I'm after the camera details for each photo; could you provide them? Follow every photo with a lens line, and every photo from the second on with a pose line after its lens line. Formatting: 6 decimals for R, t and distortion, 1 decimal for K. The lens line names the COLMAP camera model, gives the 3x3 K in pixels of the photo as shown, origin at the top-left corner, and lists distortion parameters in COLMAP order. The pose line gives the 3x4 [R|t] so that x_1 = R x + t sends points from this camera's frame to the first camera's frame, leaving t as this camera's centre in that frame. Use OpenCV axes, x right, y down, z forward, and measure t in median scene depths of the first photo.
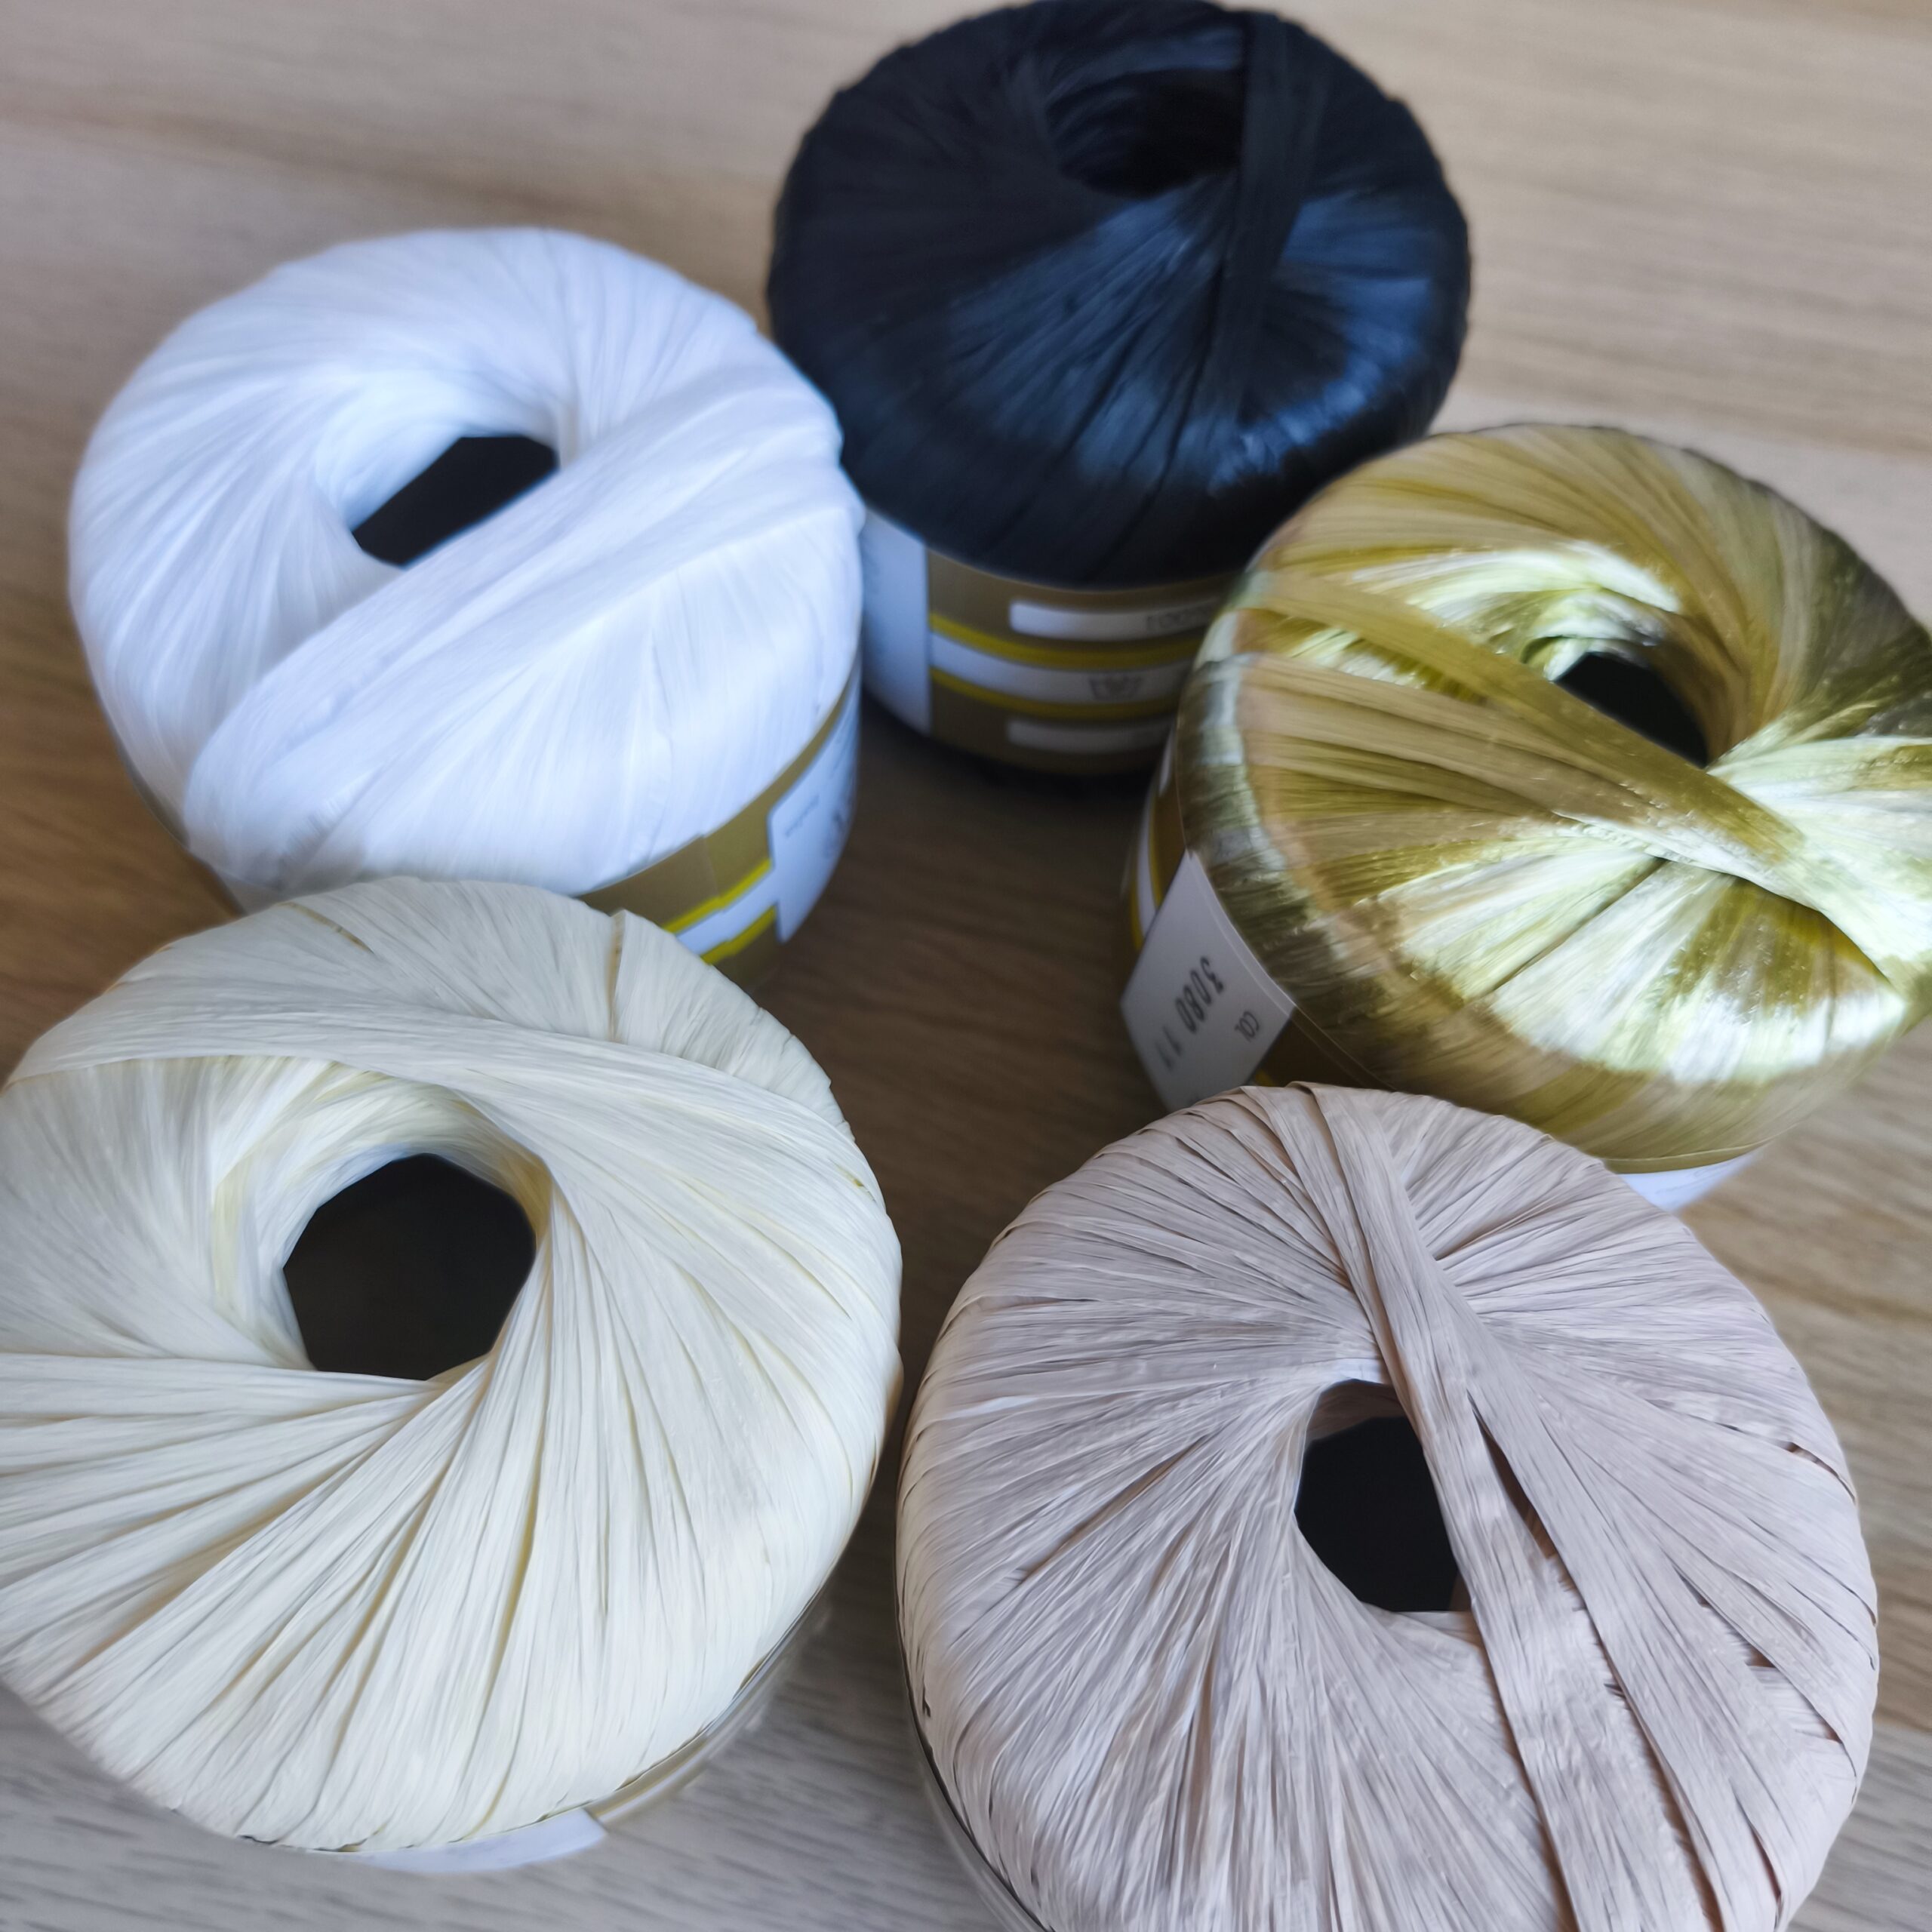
lens RADIAL K [[1743.5, 0, 961.1], [0, 1743.5, 965.5], [0, 0, 1]] dist [-0.006163, 0.020126]
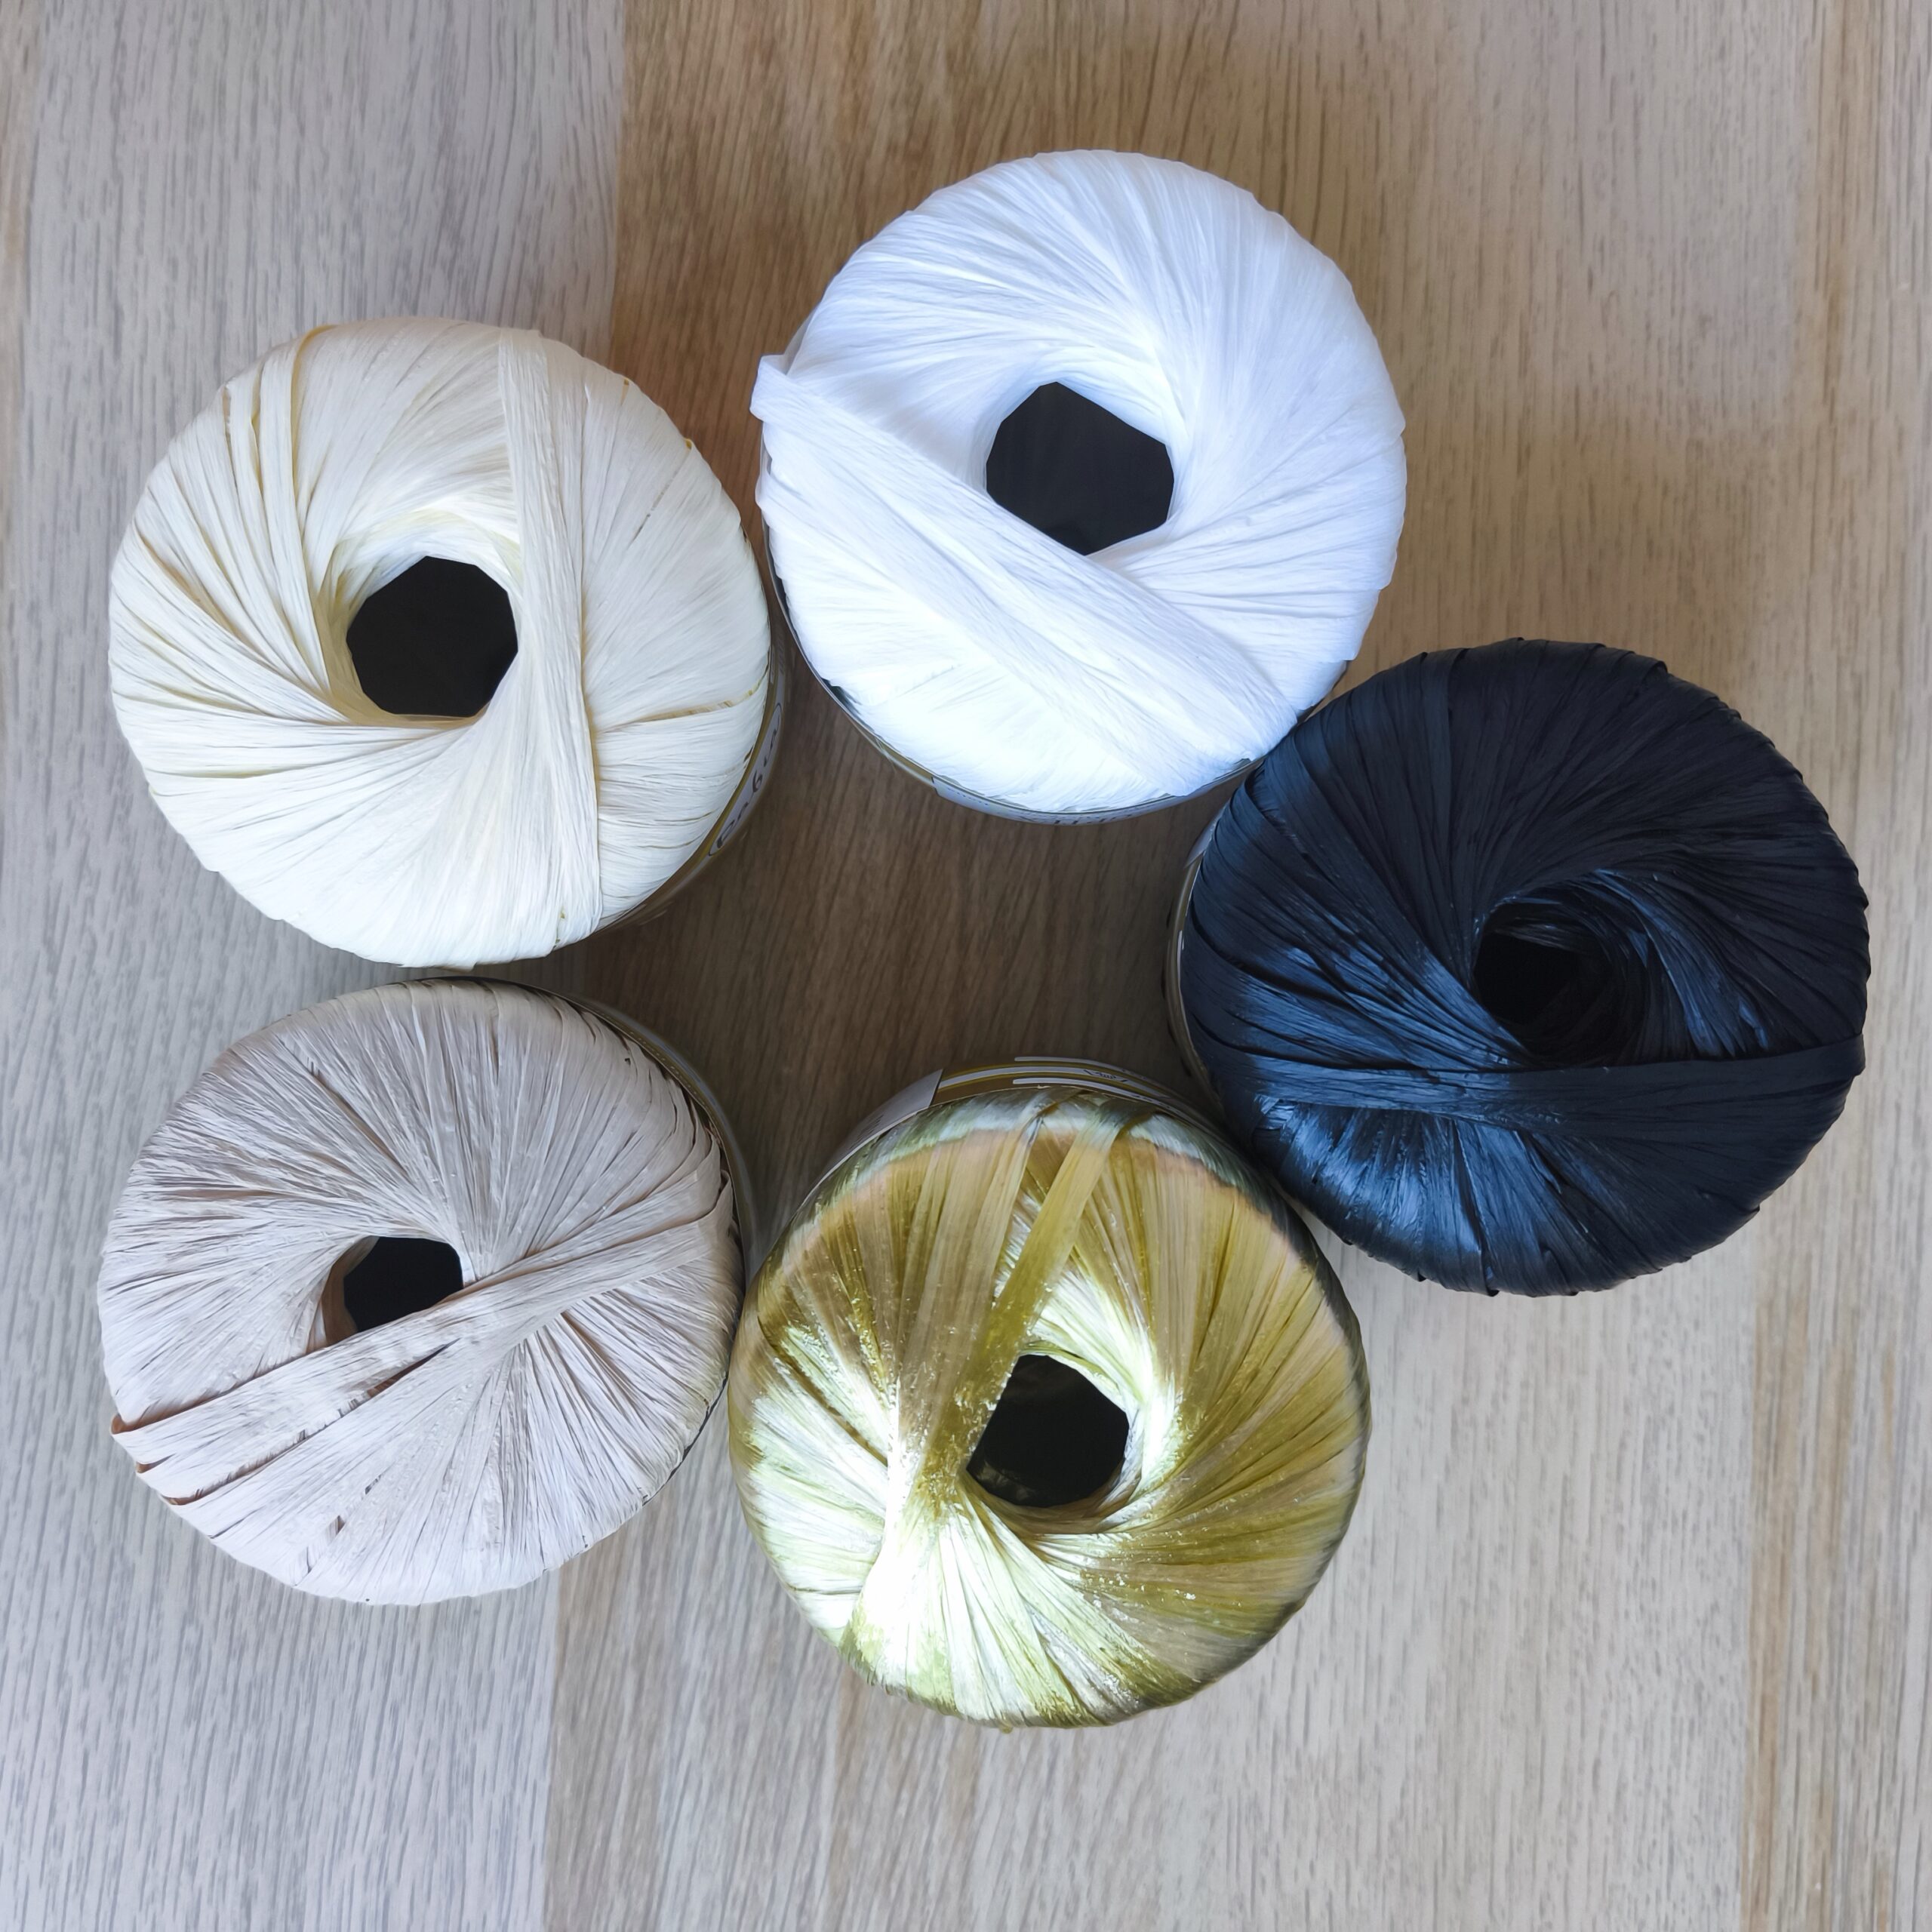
lens RADIAL K [[1743.5, 0, 961.1], [0, 1743.5, 965.5], [0, 0, 1]] dist [-0.006163, 0.020126]
pose [[0.181324, 0.982865, -0.033137, 0.096716], [-0.878766, 0.177061, 0.443194, -0.887875], [0.441467, -0.051242, 0.895813, -0.172612]]
